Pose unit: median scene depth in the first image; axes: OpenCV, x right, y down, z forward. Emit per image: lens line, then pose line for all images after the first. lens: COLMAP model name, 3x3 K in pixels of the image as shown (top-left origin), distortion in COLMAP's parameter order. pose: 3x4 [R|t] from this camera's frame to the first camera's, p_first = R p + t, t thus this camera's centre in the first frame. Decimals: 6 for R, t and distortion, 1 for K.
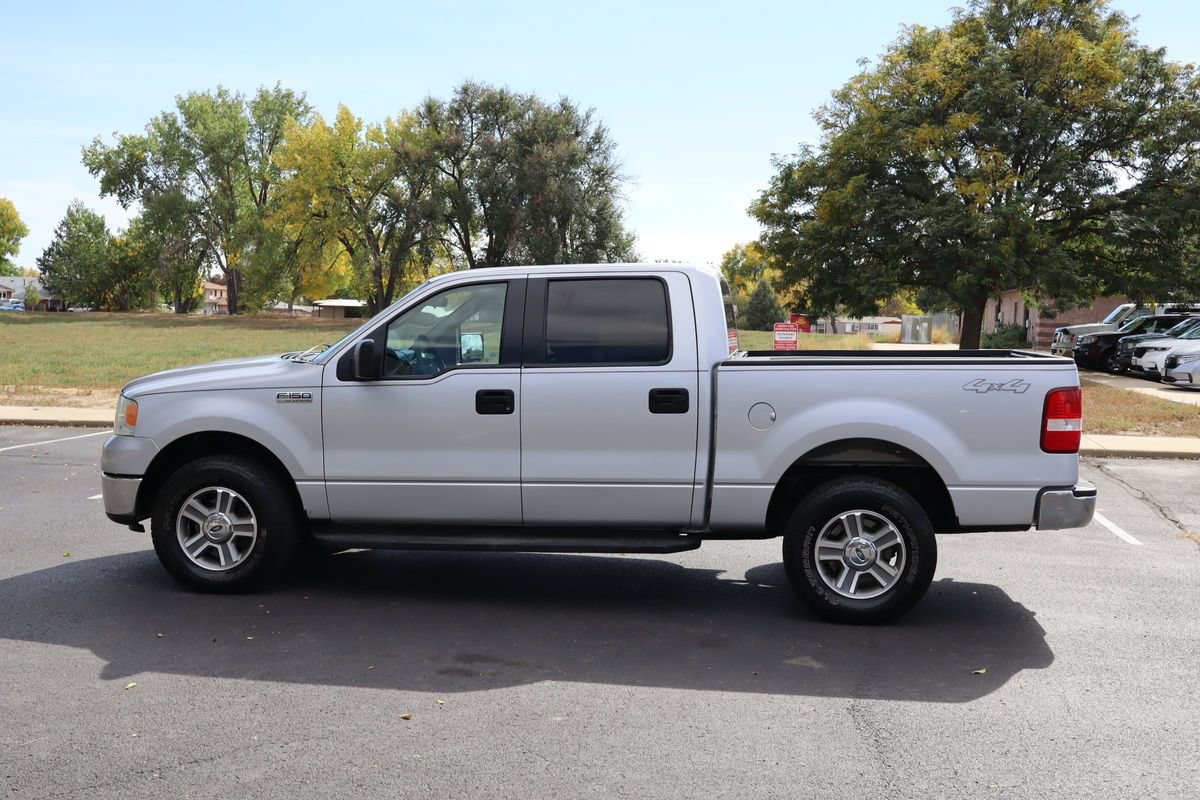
lens RADIAL K [[1355.5, 0, 600.0], [0, 1355.5, 400.0], [0, 0, 1]] dist [0.009690, -0.030201]
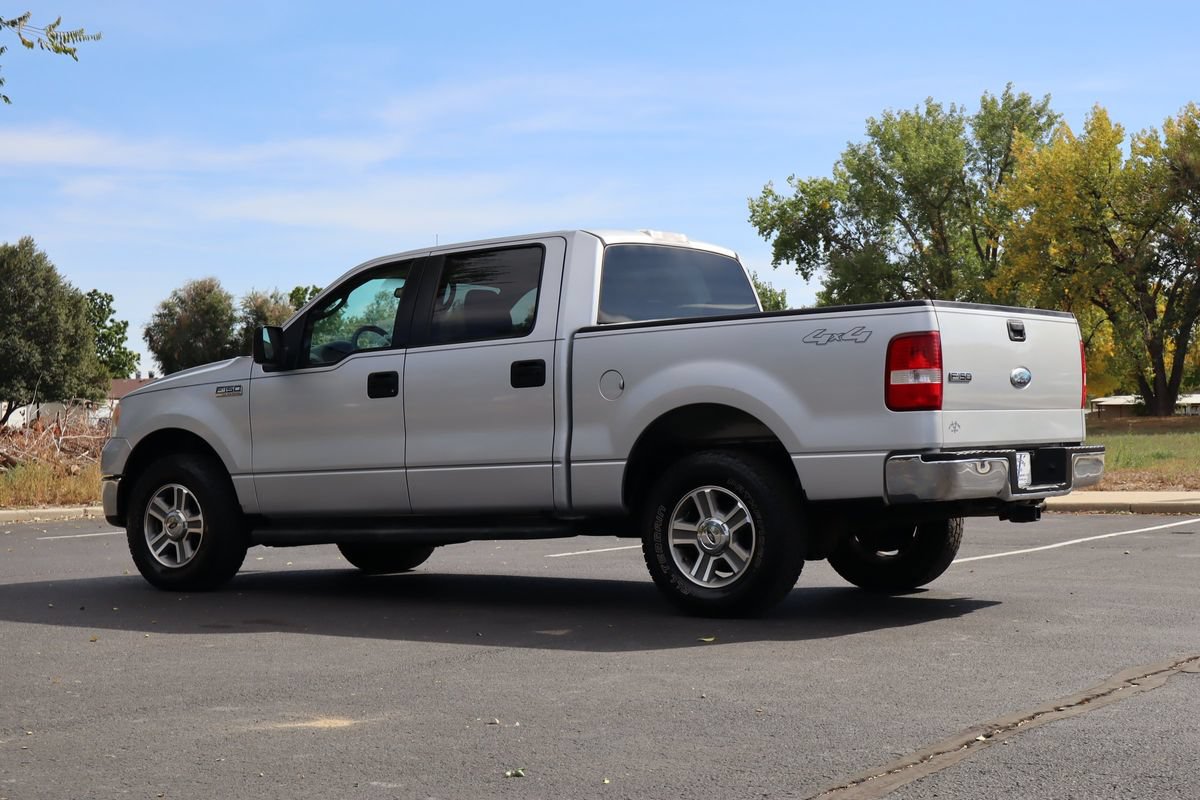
lens RADIAL K [[2025.9, 0, 600.0], [0, 2025.9, 400.0], [0, 0, 1]] dist [0.010004, 0.064263]
pose [[0.889846, -0.038130, -0.454664, 0.682160], [0.003093, 0.996983, -0.077558, 0.119099], [0.456250, 0.067609, 0.887280, -0.192428]]
